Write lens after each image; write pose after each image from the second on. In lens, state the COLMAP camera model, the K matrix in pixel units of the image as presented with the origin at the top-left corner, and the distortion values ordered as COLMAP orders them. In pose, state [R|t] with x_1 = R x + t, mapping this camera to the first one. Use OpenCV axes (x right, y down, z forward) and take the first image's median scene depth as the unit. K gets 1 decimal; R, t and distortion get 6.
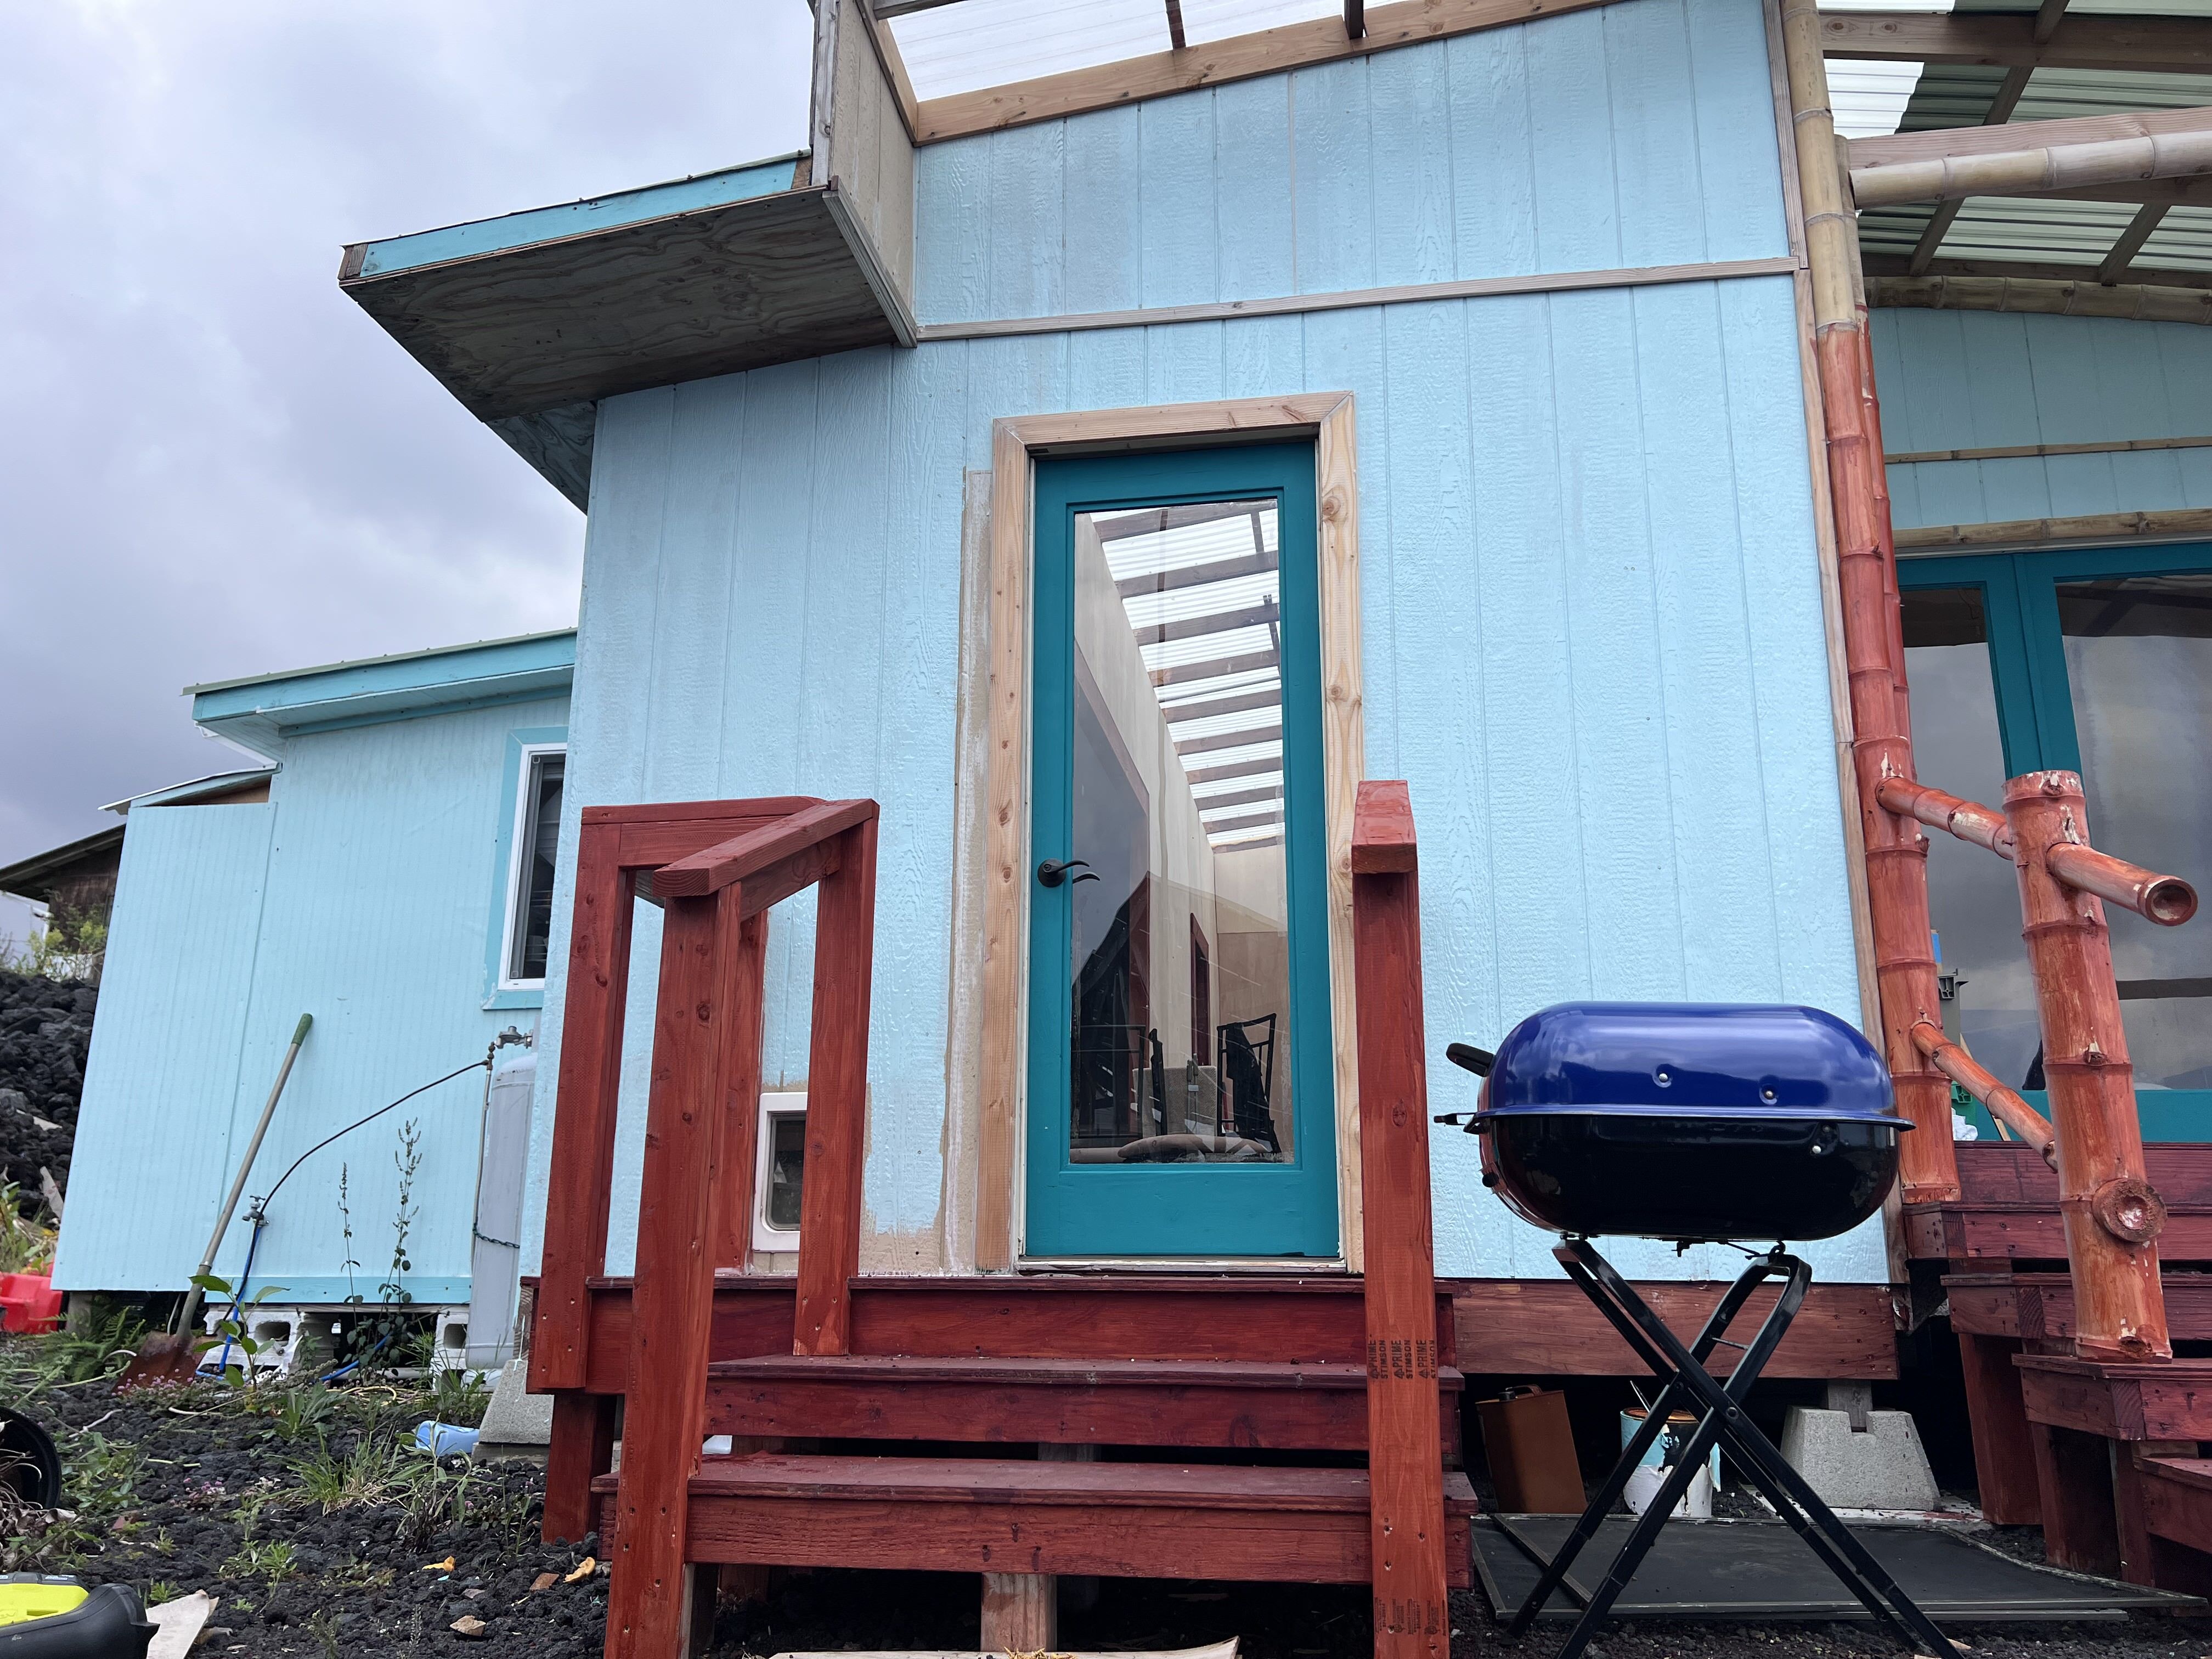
lens RADIAL K [[1657.1, 0, 1109.8], [0, 1657.1, 833.0], [0, 0, 1]] dist [0.029314, -0.037785]
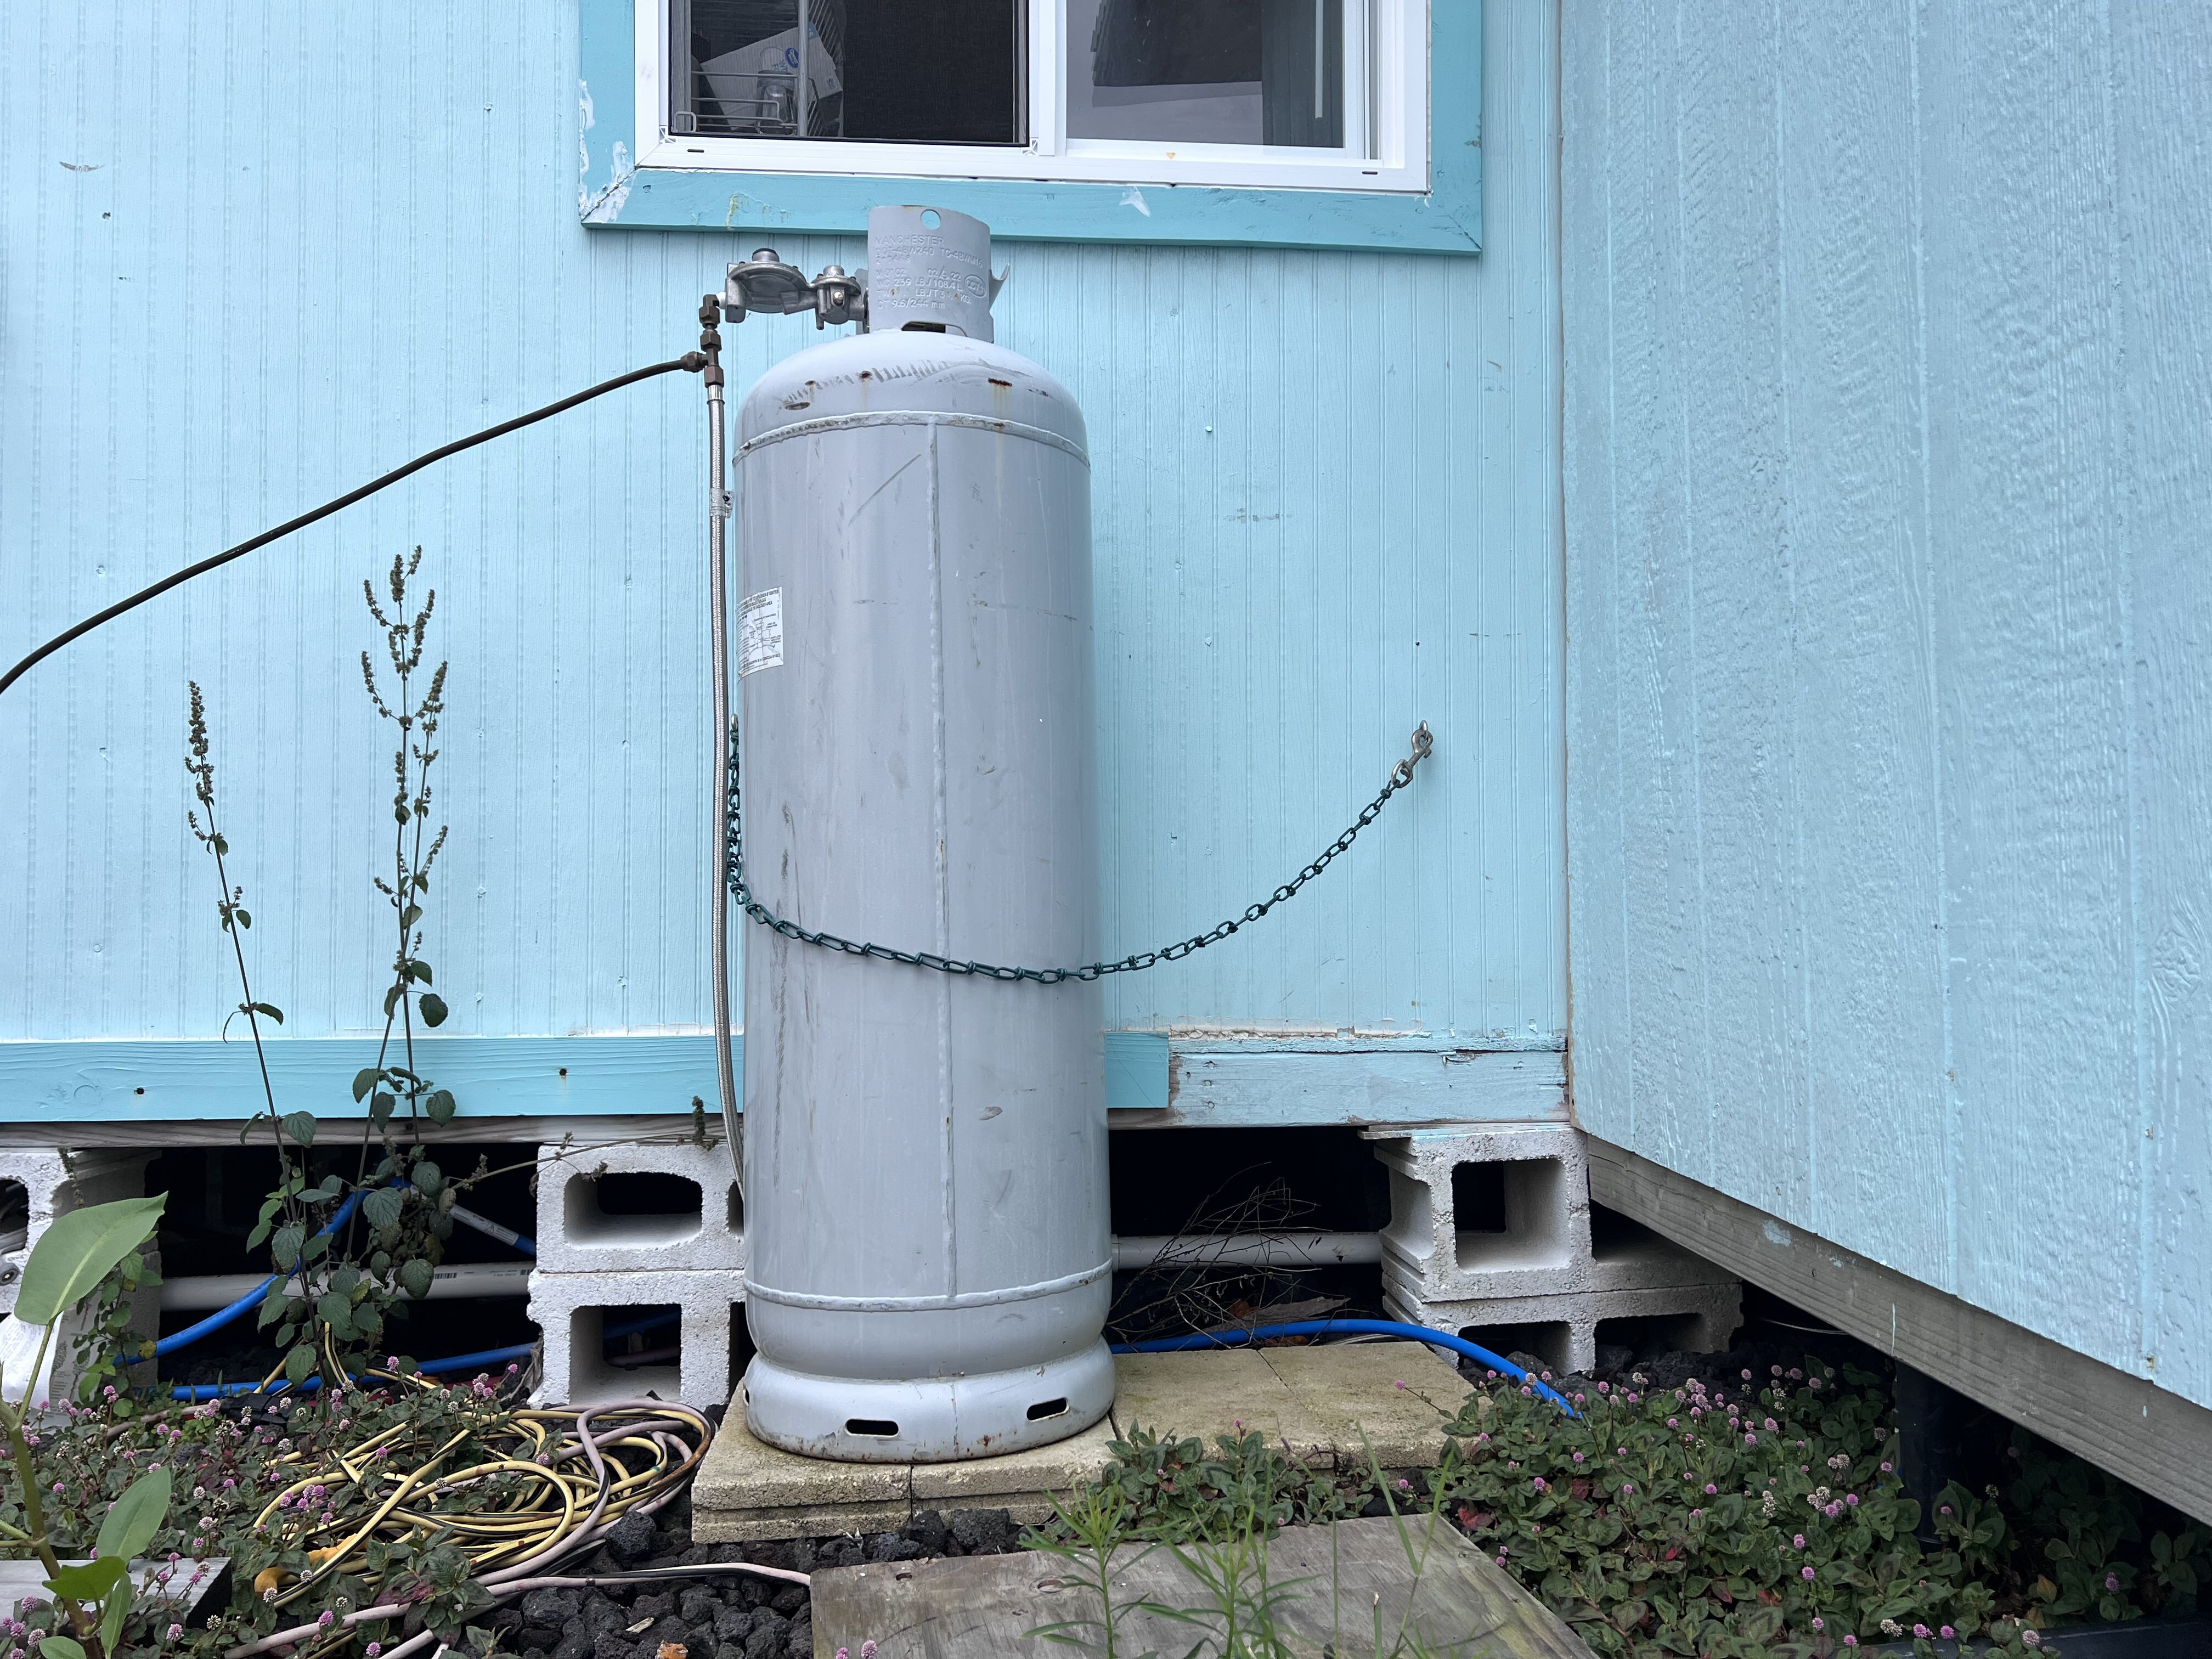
lens RADIAL K [[1657.1, 0, 1104.3], [0, 1657.1, 833.8], [0, 0, 1]] dist [0.029314, -0.037785]
pose [[0.971295, 0.003908, 0.237847, -0.373720], [-0.059426, 0.972150, 0.226702, 0.148153], [-0.230337, -0.234329, 0.944476, 0.679735]]
